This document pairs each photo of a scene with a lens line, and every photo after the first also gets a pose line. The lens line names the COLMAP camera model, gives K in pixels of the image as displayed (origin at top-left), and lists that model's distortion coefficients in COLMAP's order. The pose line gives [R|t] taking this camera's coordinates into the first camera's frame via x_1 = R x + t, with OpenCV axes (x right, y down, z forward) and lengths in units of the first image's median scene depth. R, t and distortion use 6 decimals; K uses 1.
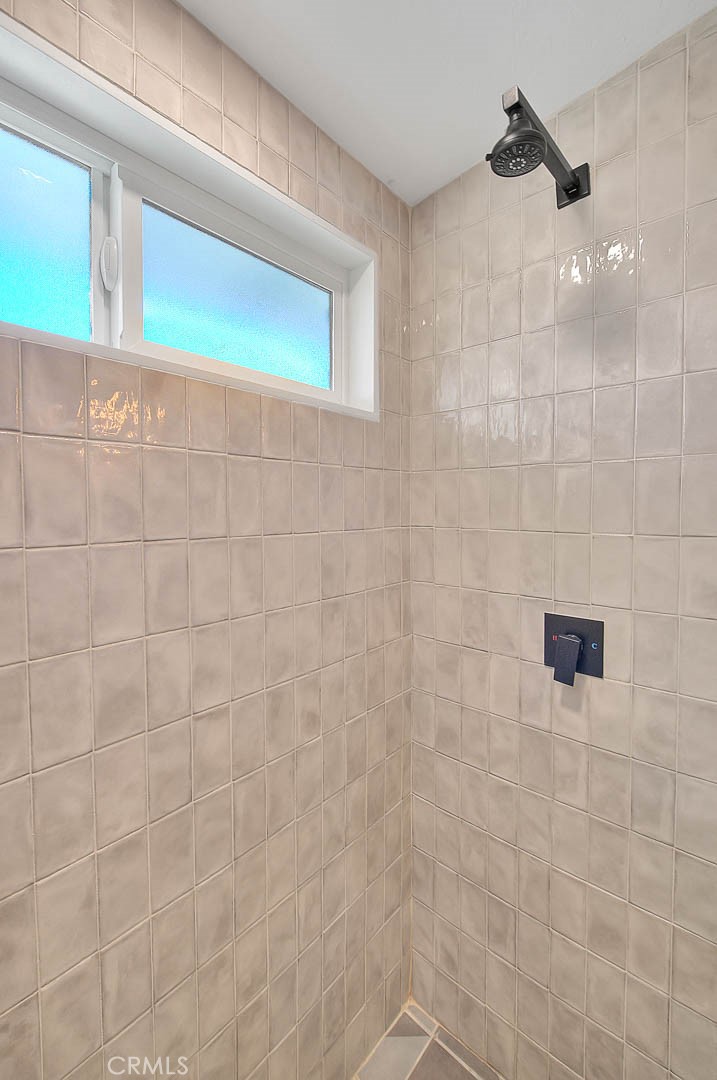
lens RADIAL K [[453.0, 0, 356.6], [0, 453.0, 516.3], [0, 0, 1]] dist [-0.008679, -0.000542]
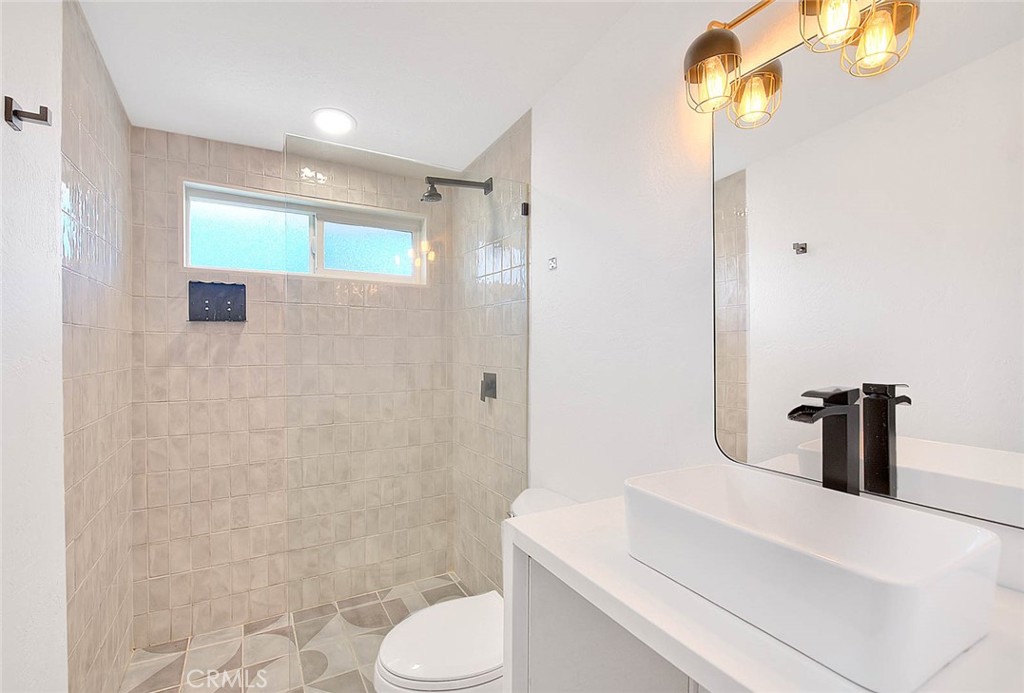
lens RADIAL K [[471.8, 0, 508.1], [0, 471.8, 346.8], [0, 0, 1]] dist [-0.010405, 0.000125]
pose [[0.948824, 0.002921, -0.315791, 1.348225], [-0.009866, 0.999743, -0.020396, 0.140846], [0.315651, 0.022468, 0.948609, -1.258452]]
